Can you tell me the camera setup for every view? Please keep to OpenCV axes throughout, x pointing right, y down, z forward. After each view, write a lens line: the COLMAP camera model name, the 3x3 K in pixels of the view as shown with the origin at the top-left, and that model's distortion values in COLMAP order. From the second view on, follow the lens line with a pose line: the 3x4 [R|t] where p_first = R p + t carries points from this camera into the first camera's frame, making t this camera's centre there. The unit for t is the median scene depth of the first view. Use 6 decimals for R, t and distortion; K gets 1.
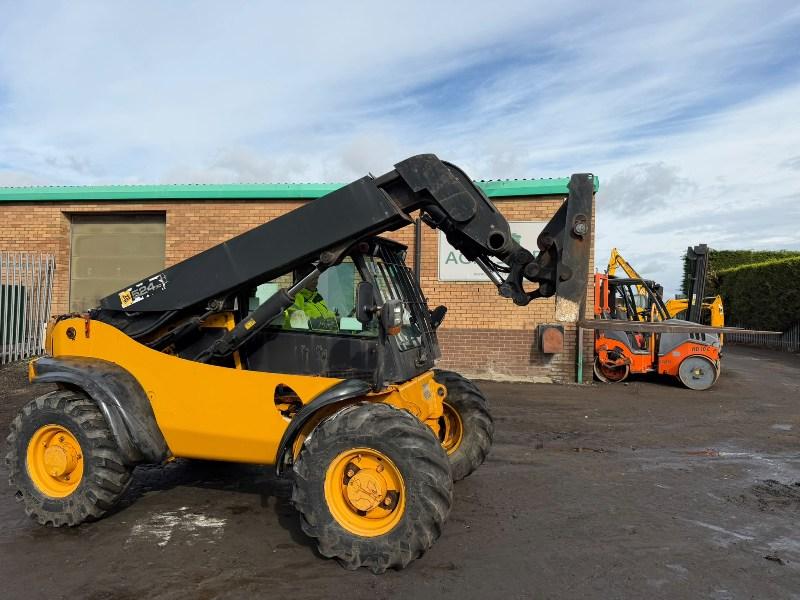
lens RADIAL K [[577.6, 0, 401.3], [0, 577.6, 297.8], [0, 0, 1]] dist [0.067383, -0.094415]
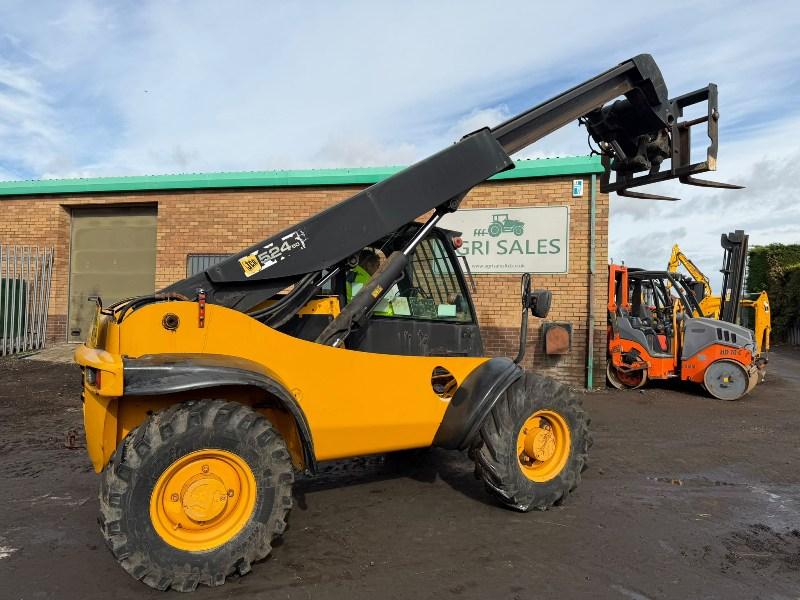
lens RADIAL K [[577.6, 0, 401.3], [0, 577.6, 297.8], [0, 0, 1]] dist [0.067383, -0.094415]
pose [[0.994356, 0.004231, -0.106007, 0.117523], [-0.004408, 0.999989, -0.001439, 0.010738], [0.105999, 0.001898, 0.994364, 0.093919]]
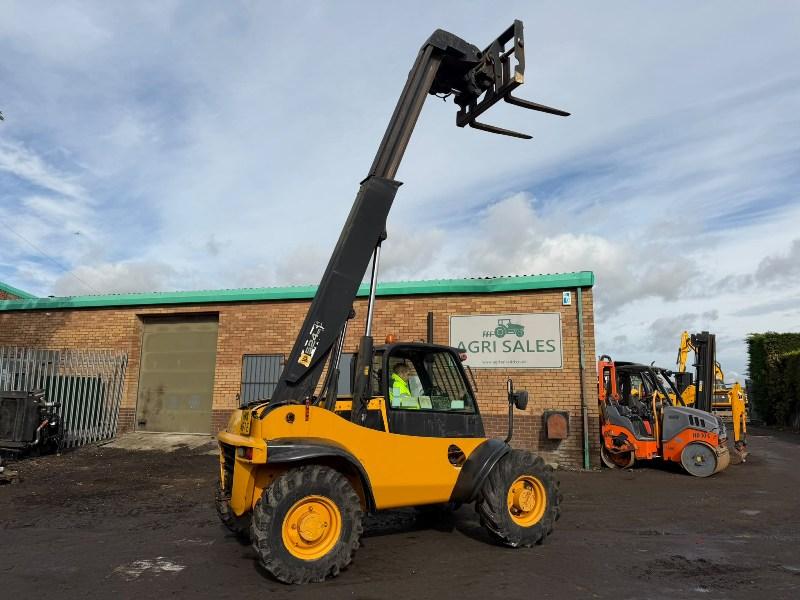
lens RADIAL K [[571.6, 0, 402.4], [0, 571.6, 298.0], [0, 0, 1]] dist [0.148368, -0.274155]
pose [[0.990460, -0.027514, -0.135022, 0.132547], [0.007433, 0.989104, -0.147029, -0.003728], [0.137597, 0.144623, 0.979873, -0.097689]]
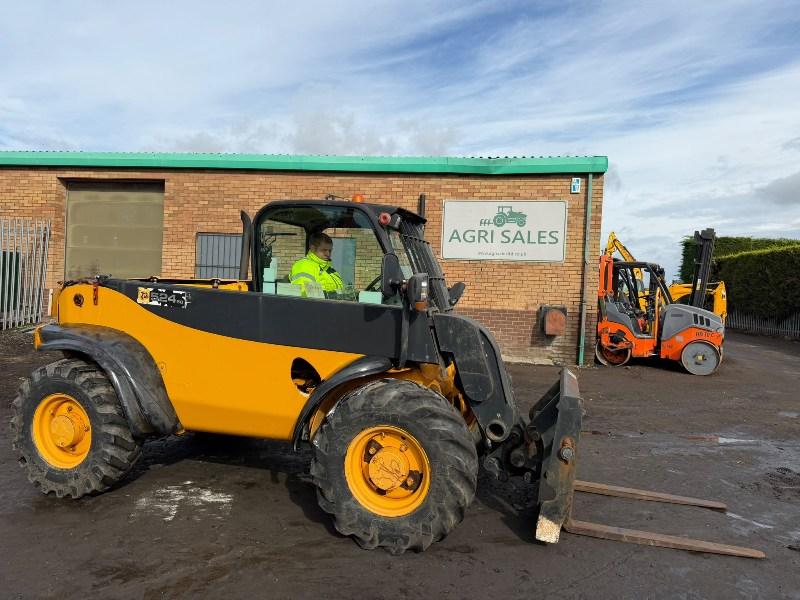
lens RADIAL K [[577.6, 0, 401.3], [0, 577.6, 297.8], [0, 0, 1]] dist [0.067383, -0.094415]
pose [[0.999588, 0.026675, 0.010567, -0.014136], [-0.027044, 0.998969, 0.036469, 0.002795], [-0.009583, -0.036740, 0.999279, 0.013108]]
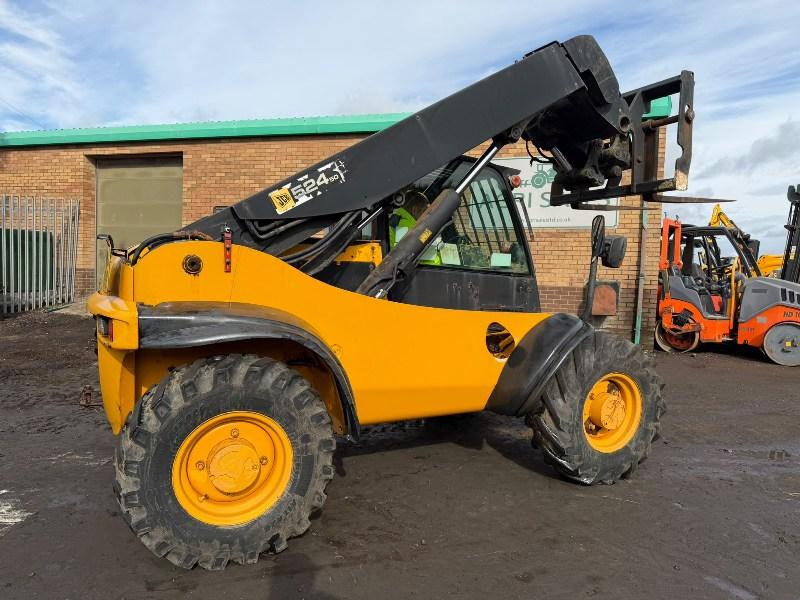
lens RADIAL K [[581.1, 0, 402.0], [0, 581.1, 304.2], [0, 0, 1]] dist [0.018885, -0.007509]
pose [[0.988670, 0.024653, -0.148068, 0.099030], [-0.013336, 0.996946, 0.076945, 0.019219], [0.149513, -0.074099, 0.985979, 0.135658]]
